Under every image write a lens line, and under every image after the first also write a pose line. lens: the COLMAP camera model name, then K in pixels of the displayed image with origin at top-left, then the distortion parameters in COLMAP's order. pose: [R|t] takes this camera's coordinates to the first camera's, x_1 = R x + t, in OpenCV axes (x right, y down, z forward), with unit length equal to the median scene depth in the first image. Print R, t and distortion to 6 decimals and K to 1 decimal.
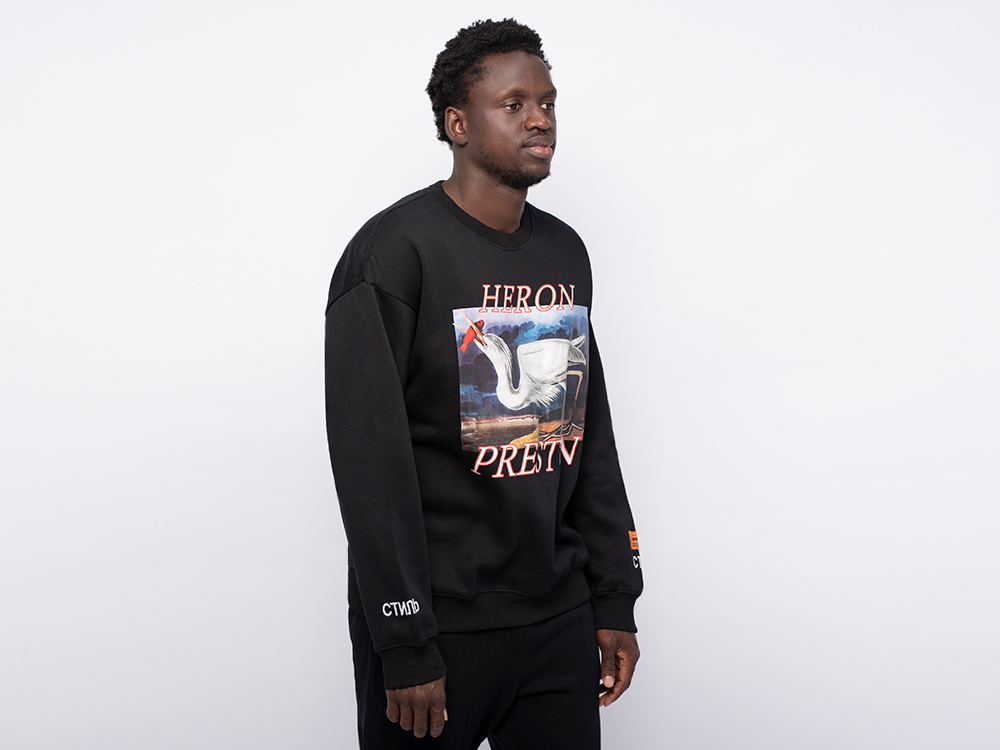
lens RADIAL K [[1457.2, 0, 500.0], [0, 1457.2, 375.0], [0, 0, 1]] dist [1.683743, 0.004159]
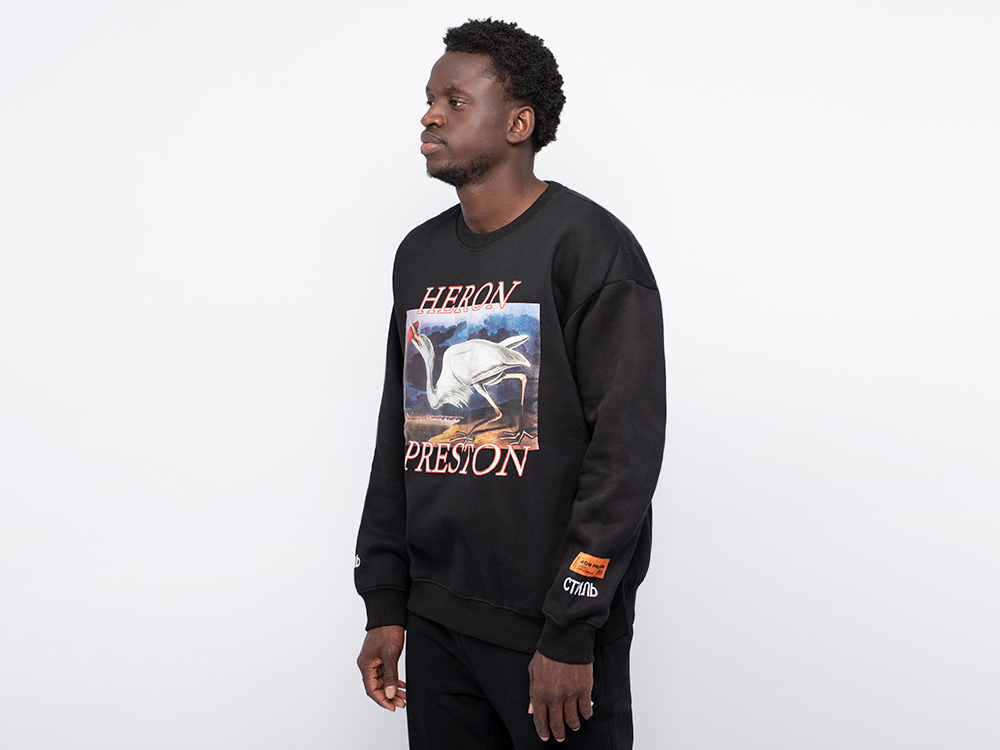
lens RADIAL K [[1447.7, 0, 500.0], [0, 1447.7, 375.0], [0, 0, 1]] dist [0.232361, 0.032728]
pose [[0.066693, 0.050367, -0.996501, 1.020942], [0.005678, 0.998690, 0.050858, -0.051128], [0.997757, -0.009050, 0.066319, 0.975551]]
